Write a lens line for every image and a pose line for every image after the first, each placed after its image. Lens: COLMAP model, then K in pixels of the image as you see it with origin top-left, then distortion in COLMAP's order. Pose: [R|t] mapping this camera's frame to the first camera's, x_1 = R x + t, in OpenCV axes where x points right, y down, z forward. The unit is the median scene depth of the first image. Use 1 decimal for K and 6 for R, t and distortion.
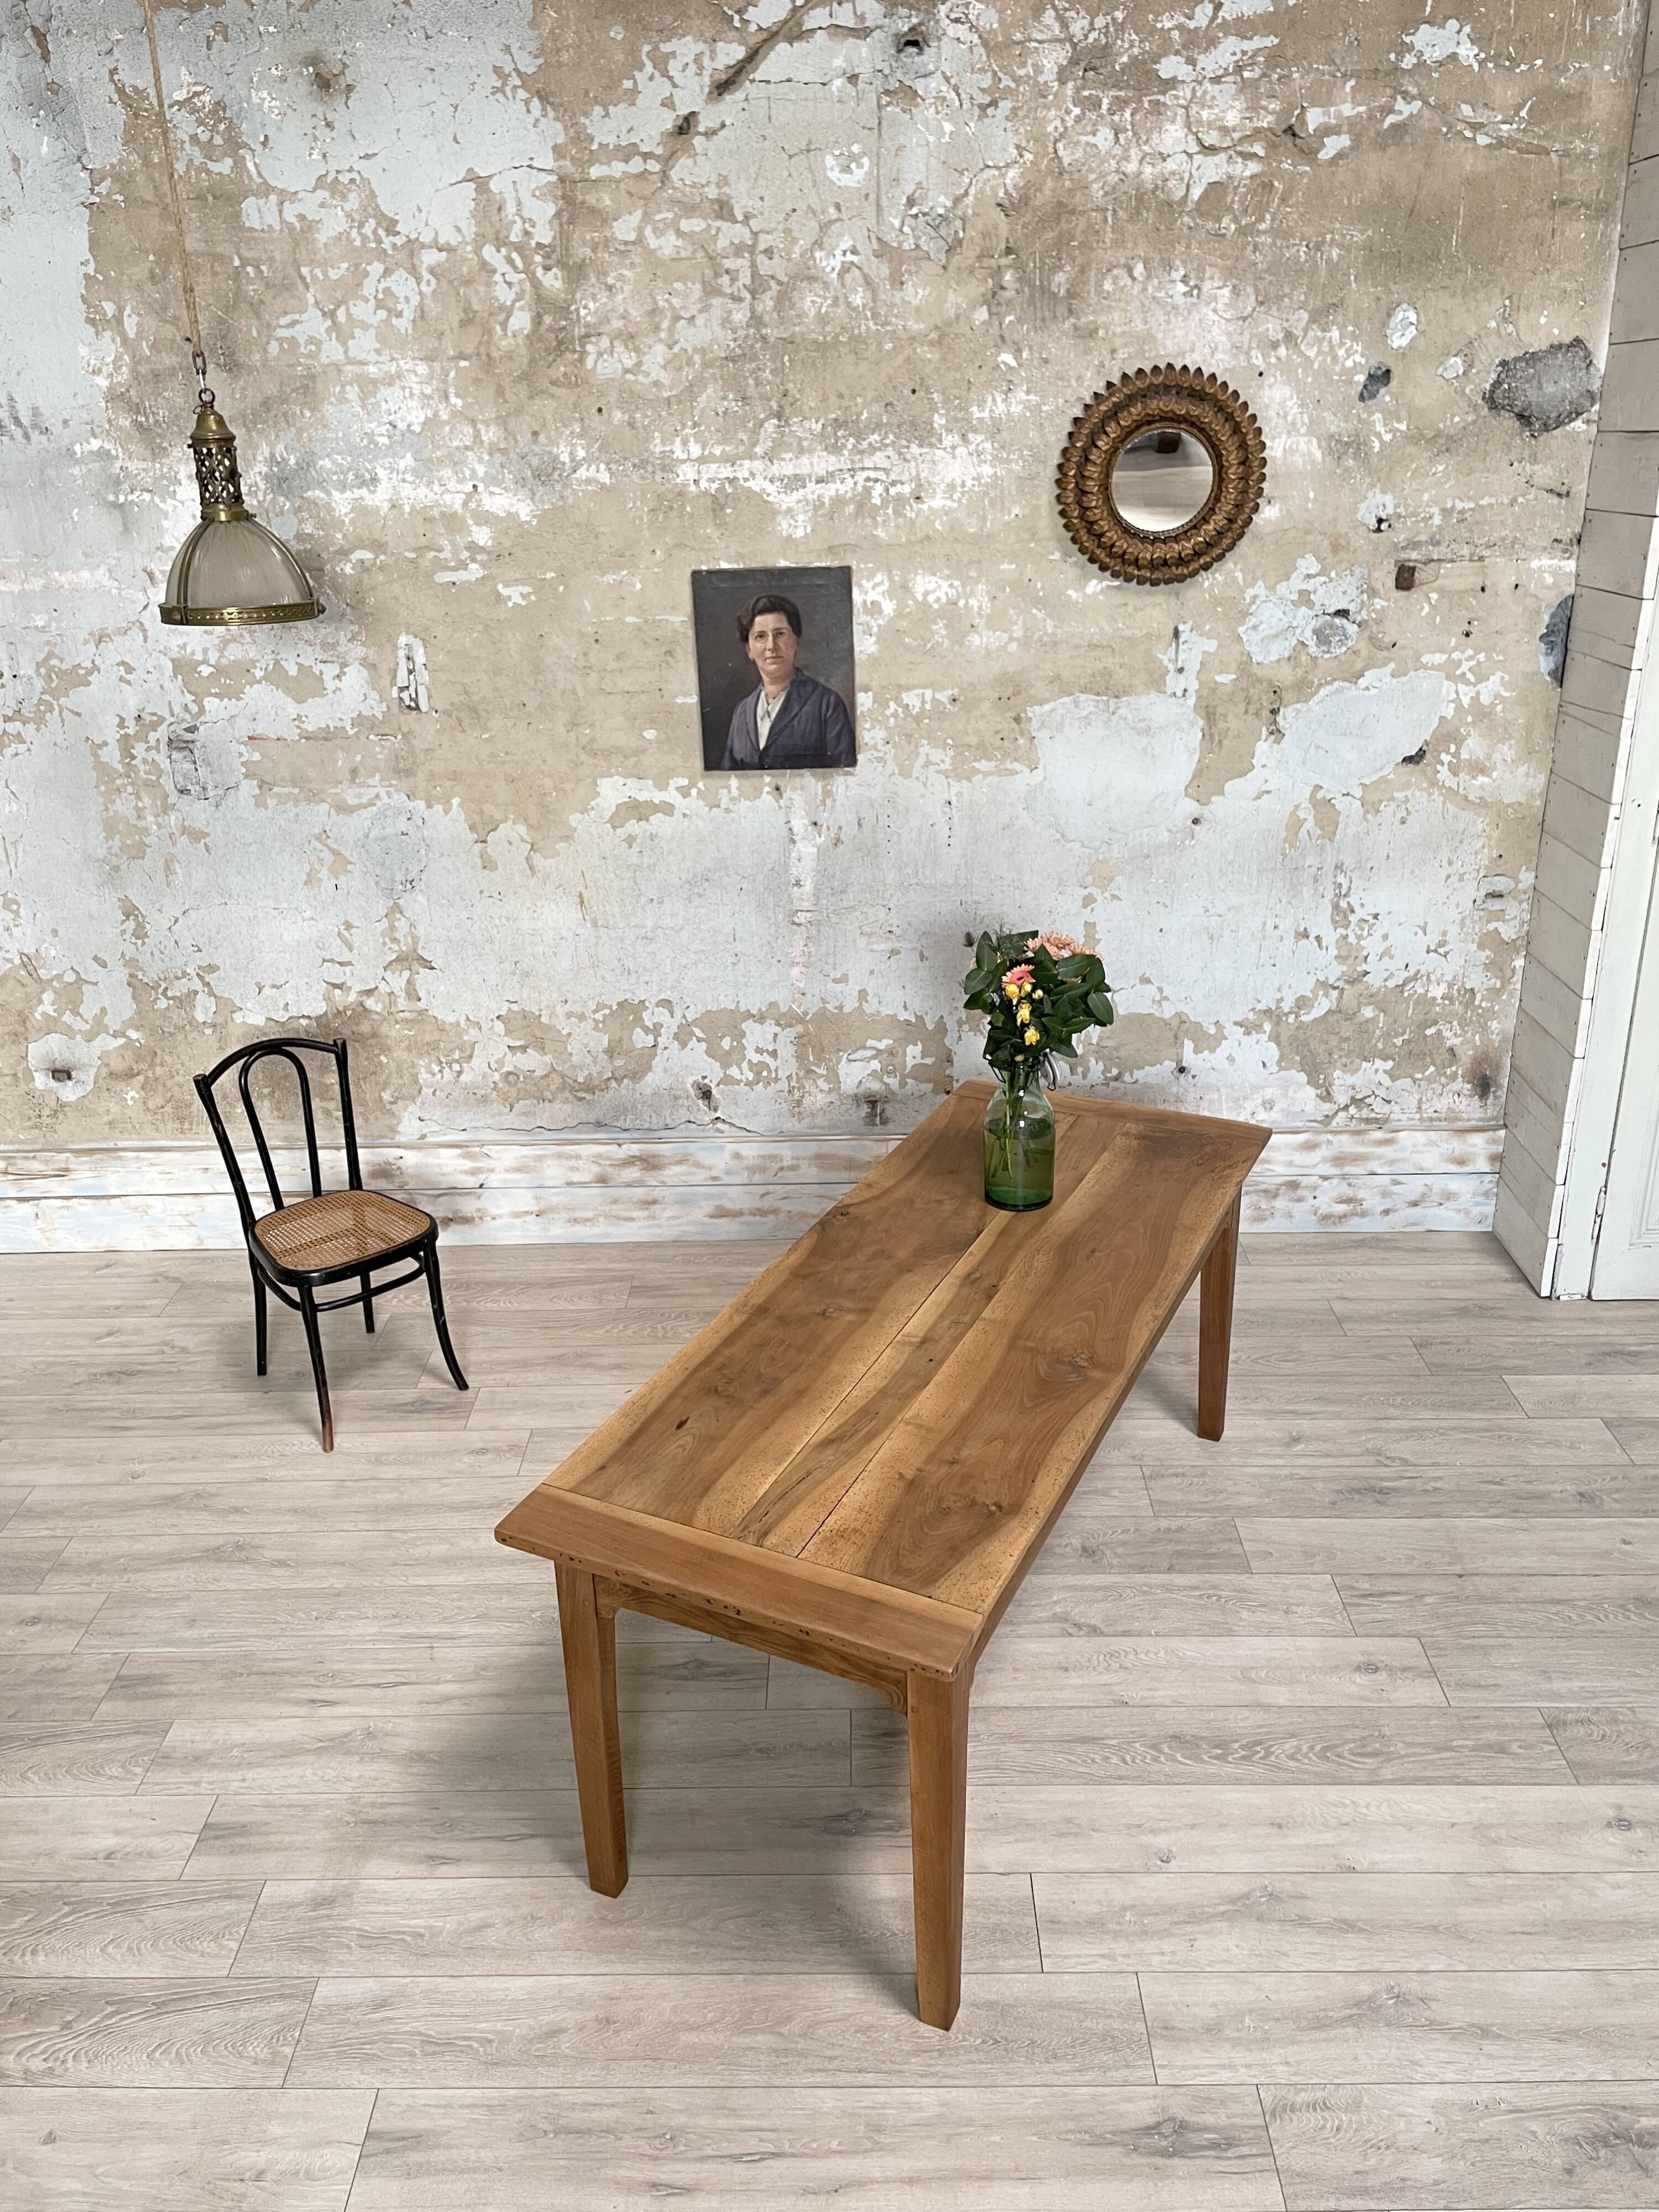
lens RADIAL K [[1676.1, 0, 829.4], [0, 1676.1, 1102.8], [0, 0, 1]] dist [0.089785, -0.115179]
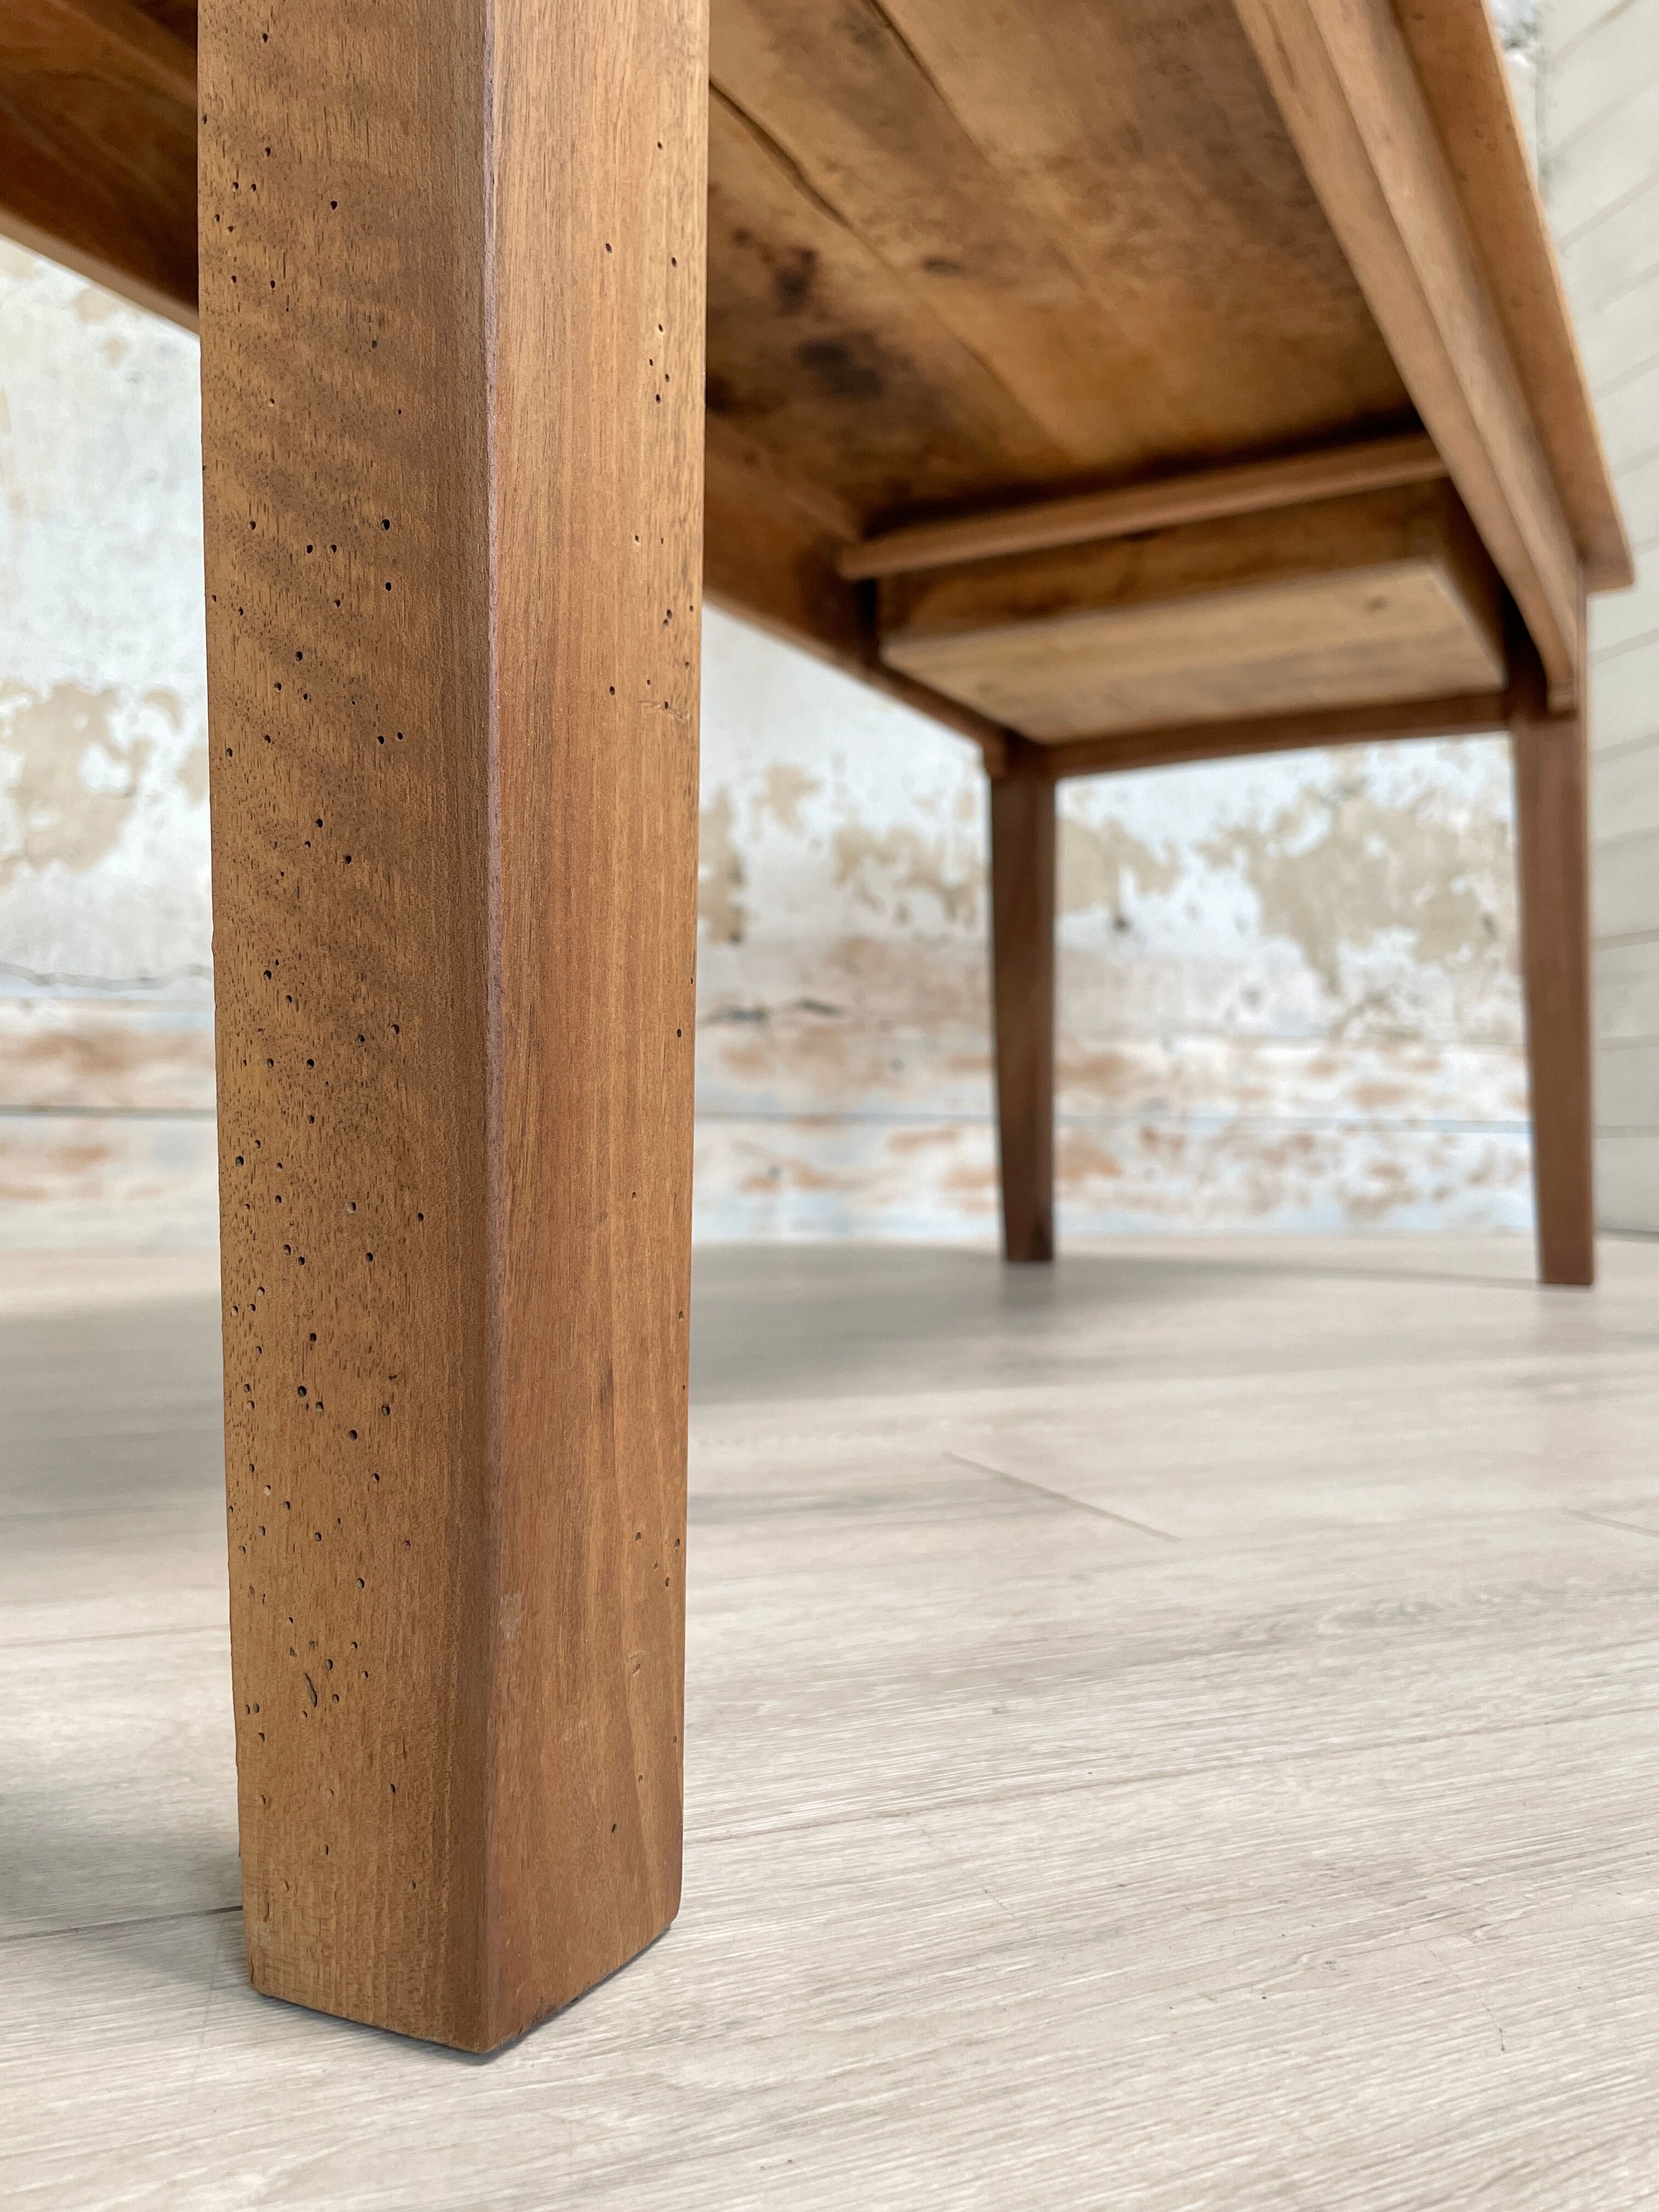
lens RADIAL K [[1676.1, 0, 822.8], [0, 1676.1, 1086.0], [0, 0, 1]] dist [0.089785, -0.115179]
pose [[0.932904, 0.041658, 0.357708, -0.100050], [0.114441, 0.907506, -0.404149, 0.279541], [-0.341458, 0.417969, 0.841849, 0.632724]]
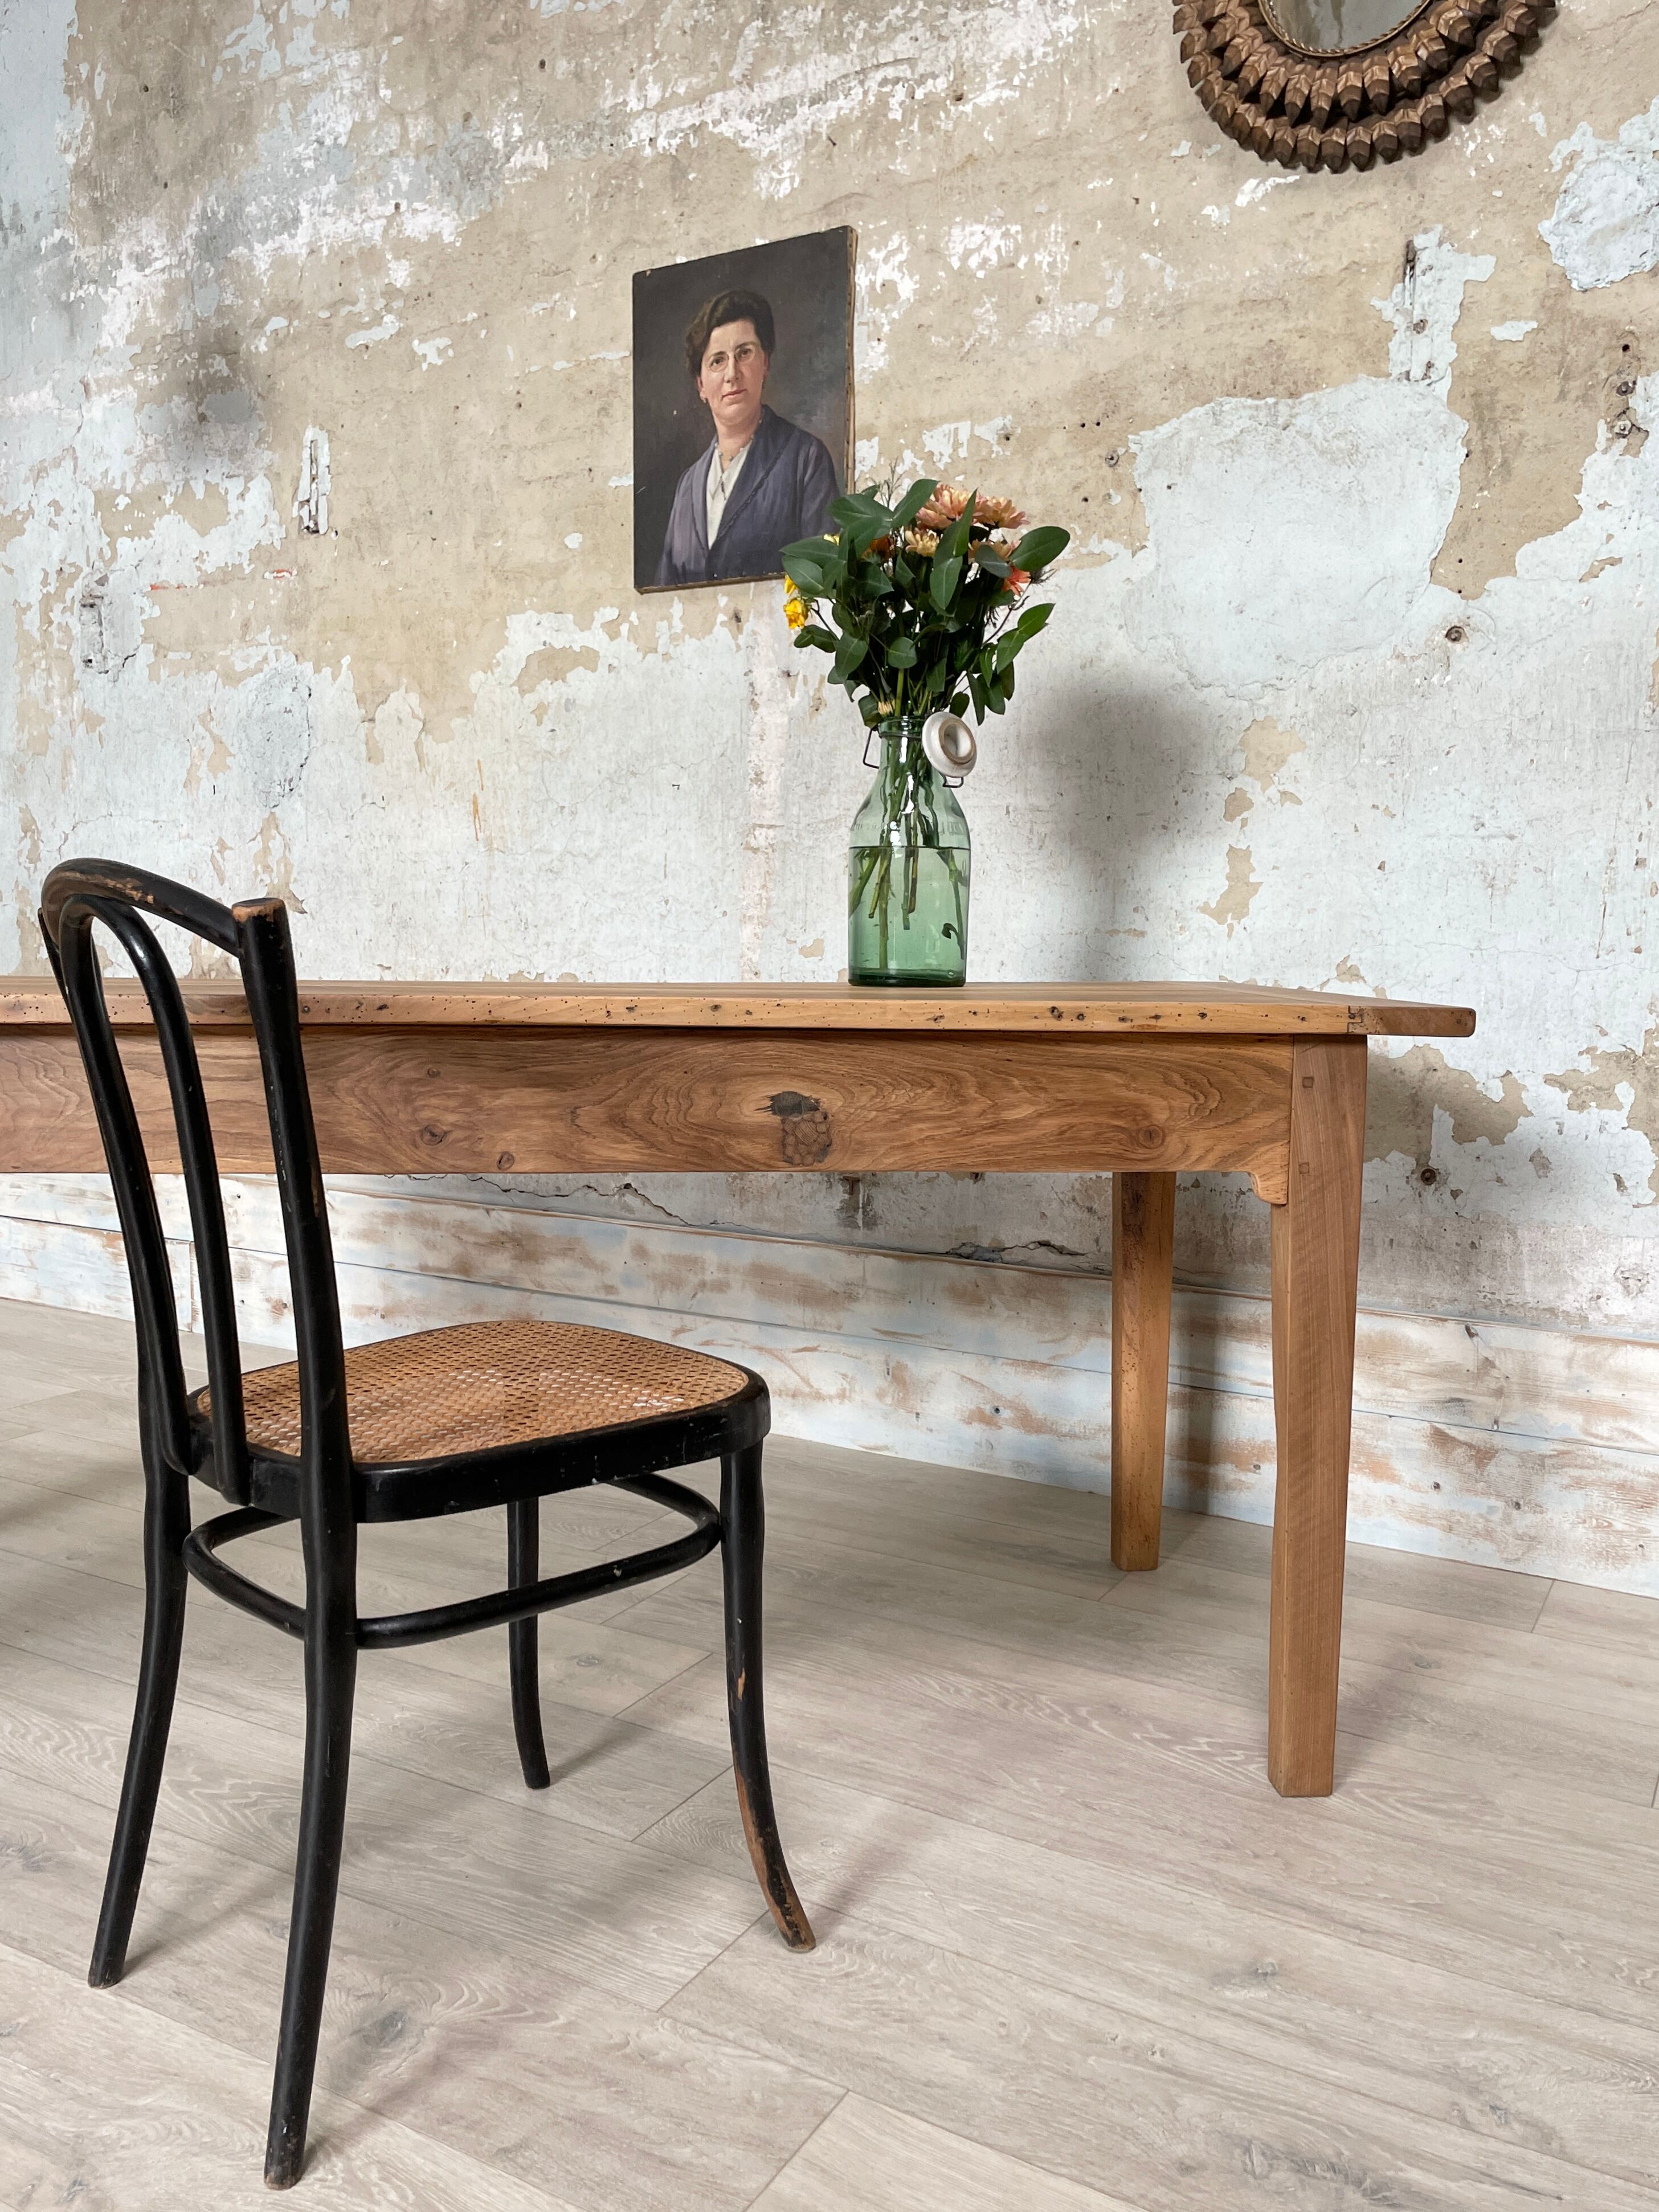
lens RADIAL K [[1676.2, 0, 856.1], [0, 1676.2, 1095.8], [0, 0, 1]] dist [0.089785, -0.115179]
pose [[0.879808, 0.080247, -0.468506, 0.319621], [-0.216039, 0.945468, -0.243758, 0.120961], [0.423397, 0.315675, 0.849167, 0.578633]]
